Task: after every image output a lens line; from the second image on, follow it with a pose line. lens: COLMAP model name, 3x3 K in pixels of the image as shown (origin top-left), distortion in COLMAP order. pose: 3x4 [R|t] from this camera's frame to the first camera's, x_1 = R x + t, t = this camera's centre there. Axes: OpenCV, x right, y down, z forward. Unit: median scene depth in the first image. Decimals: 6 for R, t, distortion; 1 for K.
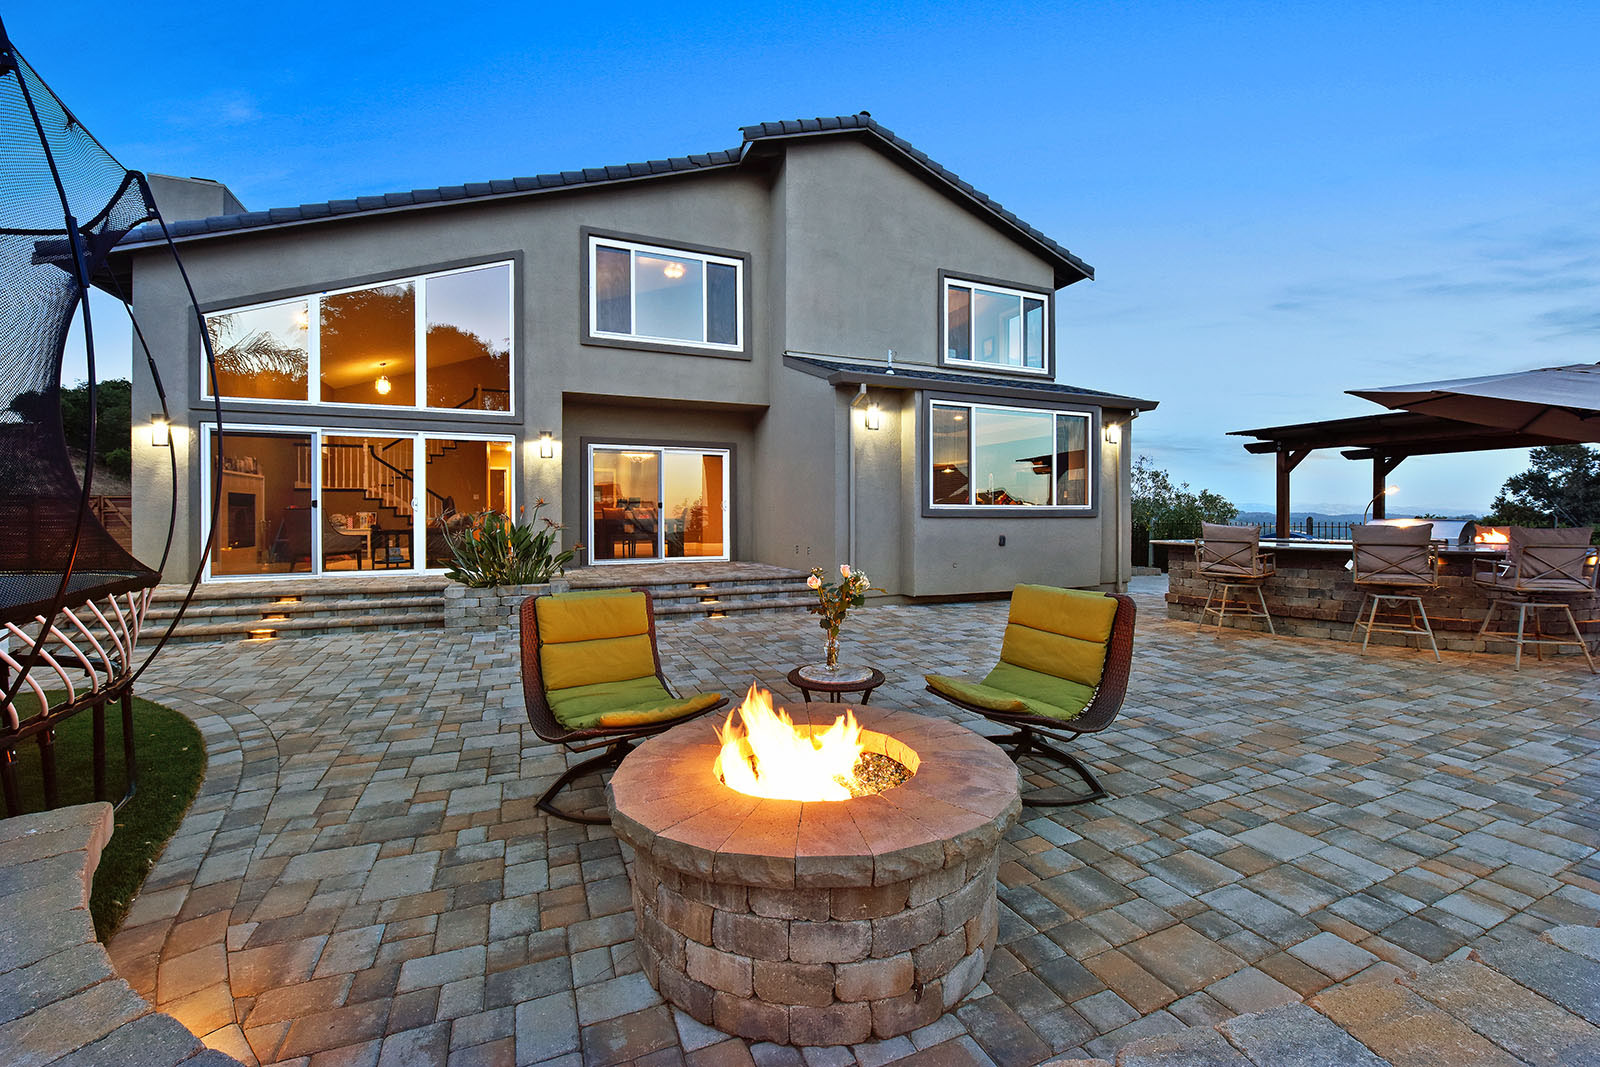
lens RADIAL K [[658.3, 0, 801.7], [0, 658.3, 519.9], [0, 0, 1]] dist [-0.018020, -0.000071]
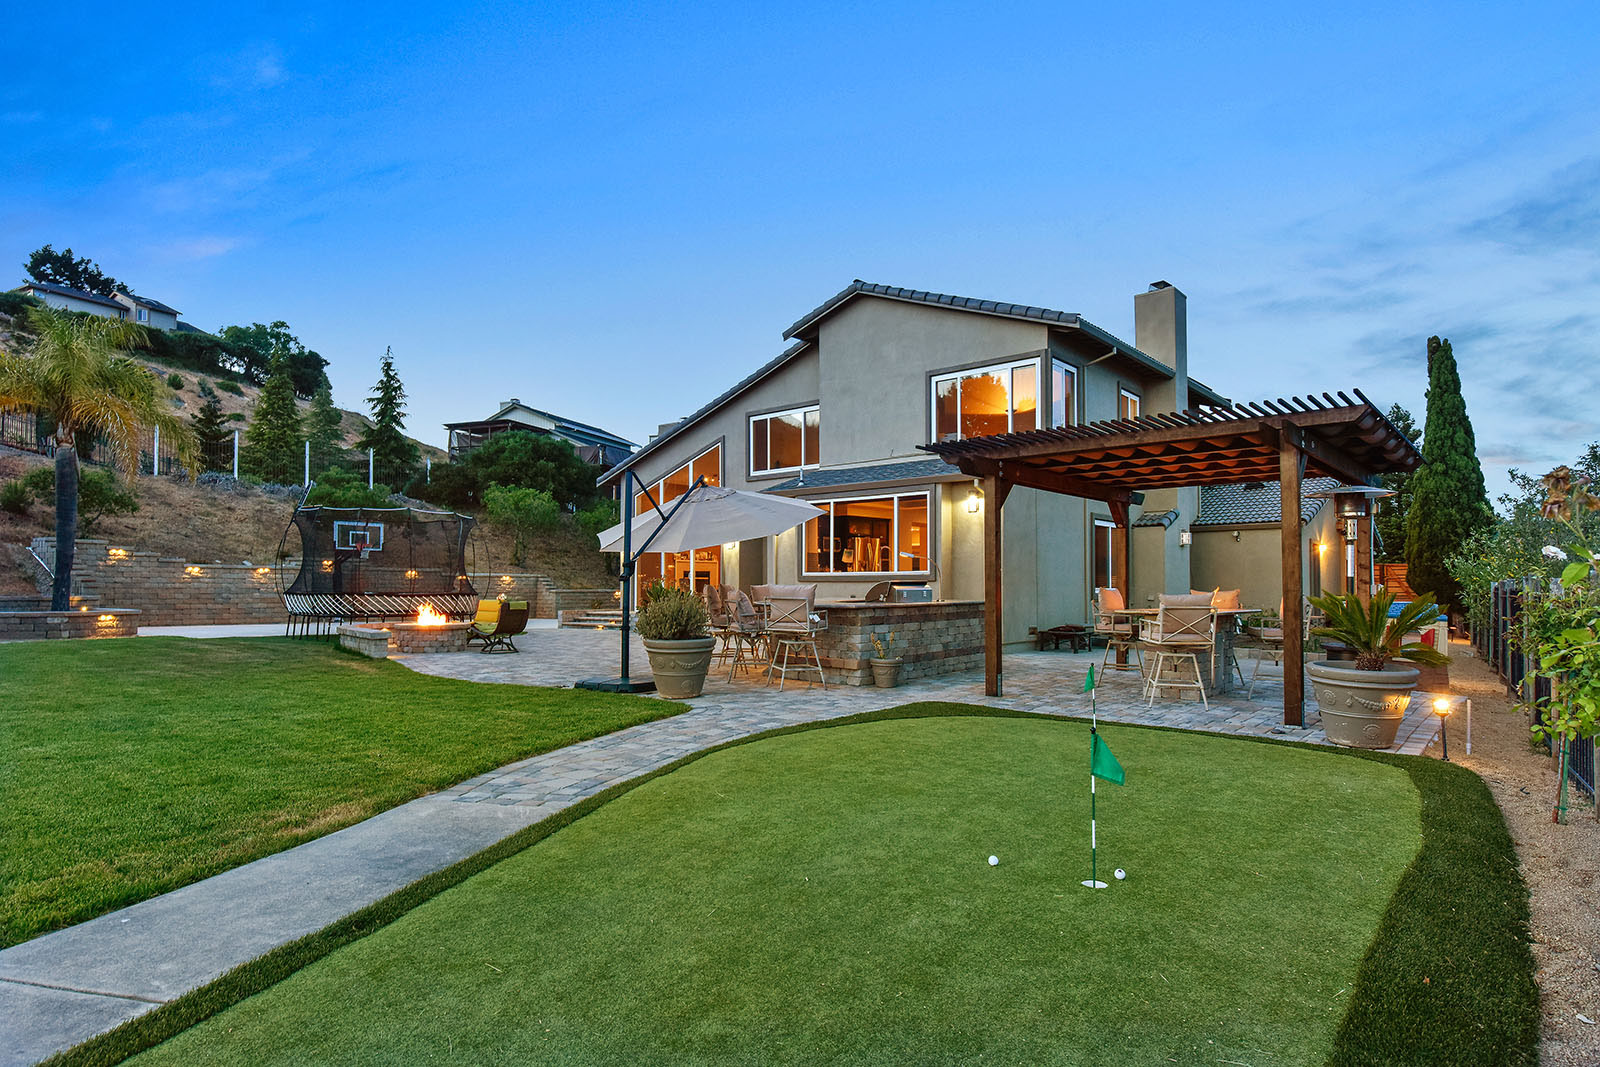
lens RADIAL K [[870.0, 0, 801.2], [0, 870.0, 557.8], [0, 0, 1]] dist [0.000248, 0.000020]
pose [[0.435467, -0.027182, -0.899794, 1.917920], [-0.002614, 0.999502, -0.031459, 0.002741], [0.900201, 0.016051, 0.435179, 0.155104]]
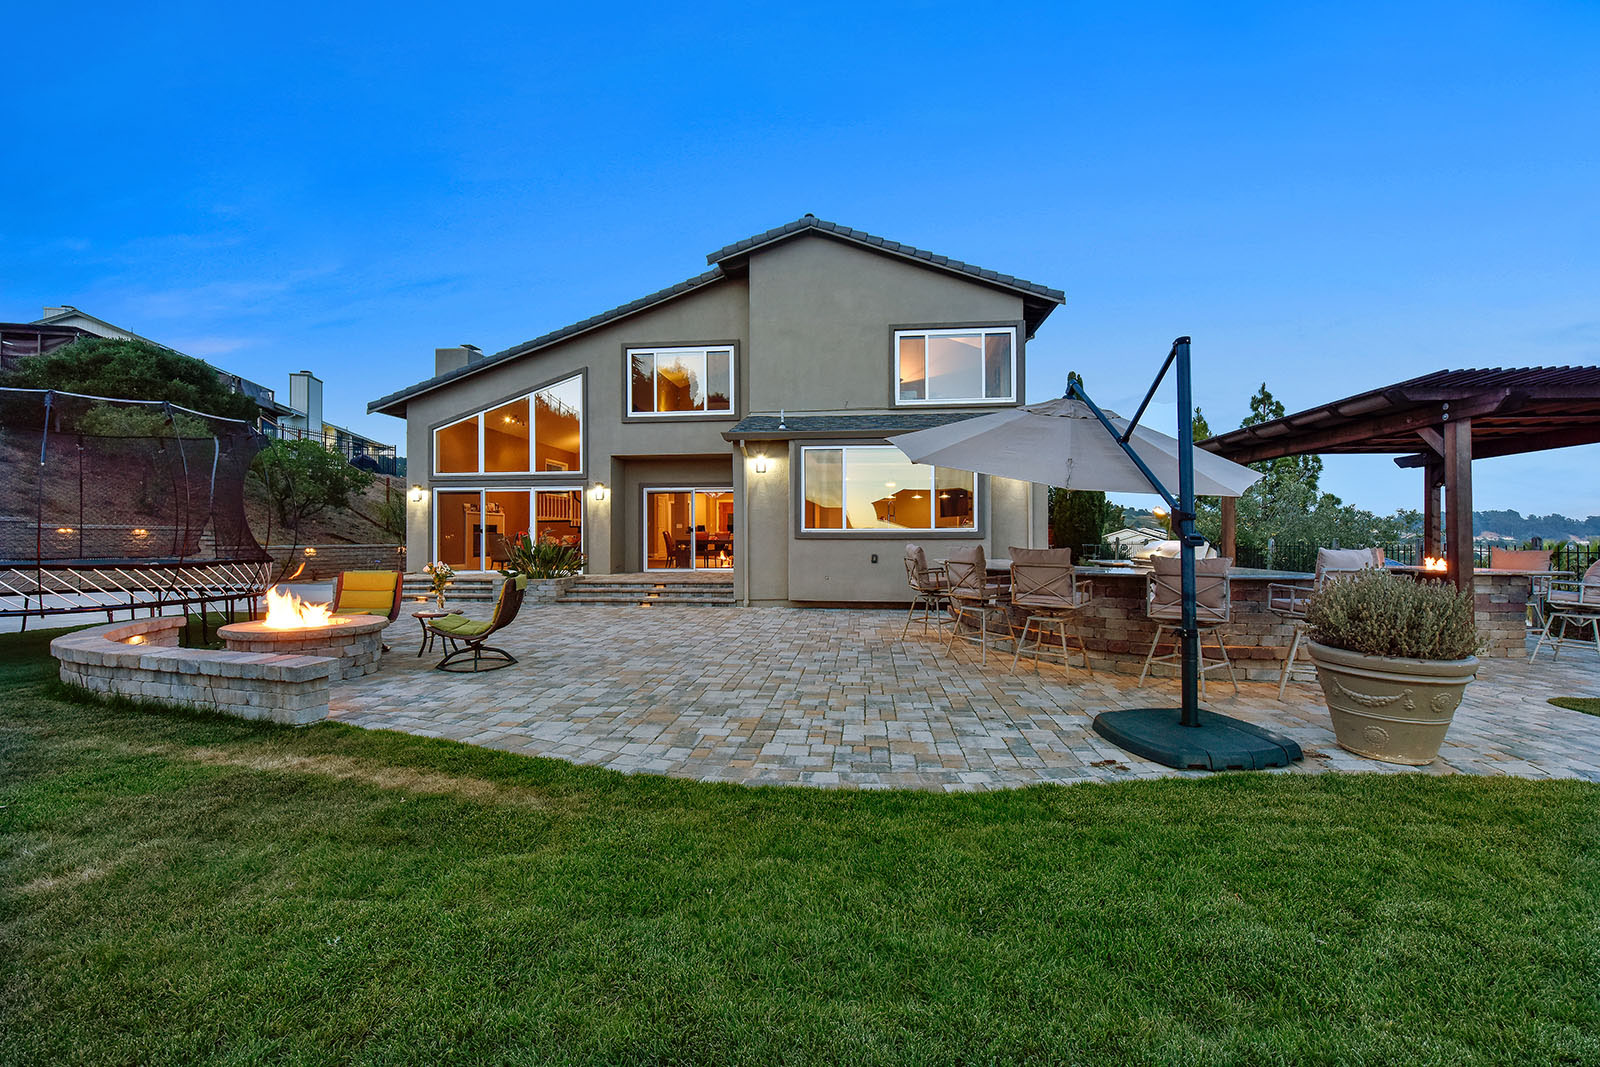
lens RADIAL K [[637.4, 0, 800.0], [0, 637.4, 533.5], [0, 0, 1]] dist [-0.017103, -0.000035]
pose [[0.875941, -0.003113, -0.482408, 0.779427], [-0.000481, 0.999973, -0.007327, -0.005473], [0.482418, 0.006650, 0.875916, -0.077908]]
